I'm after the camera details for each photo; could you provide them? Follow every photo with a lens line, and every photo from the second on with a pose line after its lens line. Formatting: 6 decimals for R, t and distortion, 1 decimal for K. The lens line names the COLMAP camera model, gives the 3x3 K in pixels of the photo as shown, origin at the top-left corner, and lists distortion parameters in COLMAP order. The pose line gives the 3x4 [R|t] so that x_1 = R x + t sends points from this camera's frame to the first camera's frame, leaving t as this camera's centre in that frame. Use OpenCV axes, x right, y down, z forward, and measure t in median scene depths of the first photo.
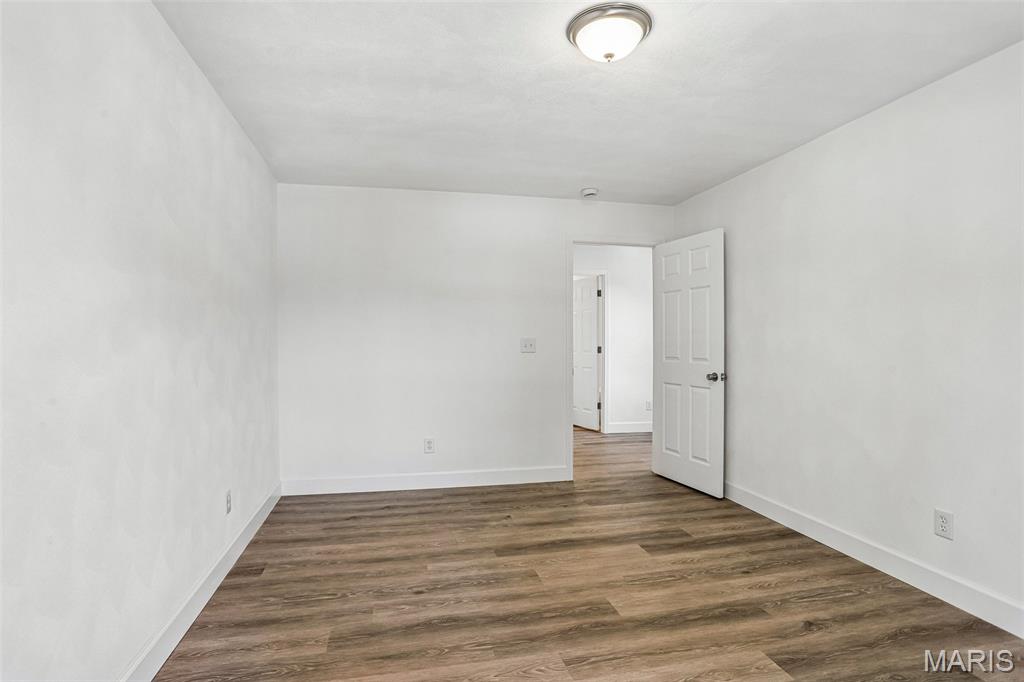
lens RADIAL K [[516.1, 0, 506.6], [0, 516.1, 340.3], [0, 0, 1]] dist [-0.074993, 0.035738]
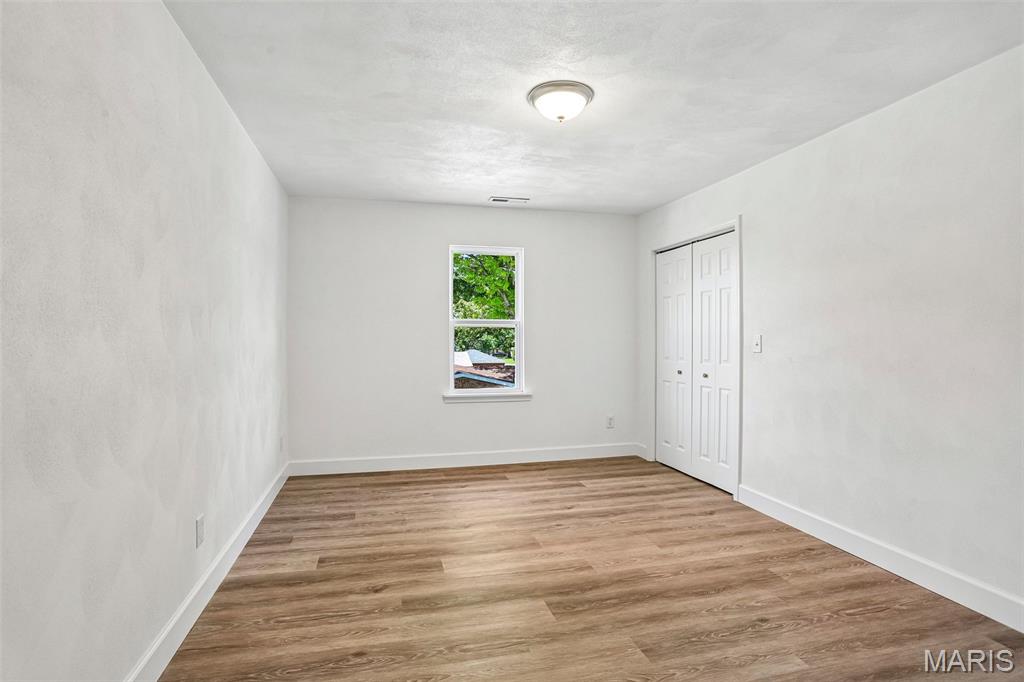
lens RADIAL K [[487.3, 0, 509.9], [0, 487.3, 339.3], [0, 0, 1]] dist [-0.066651, 0.028230]
pose [[-0.999714, -0.000907, -0.023912, 0.314862], [-0.001004, 0.999991, 0.004047, -0.000725], [0.023909, 0.004070, -0.999706, 1.946736]]
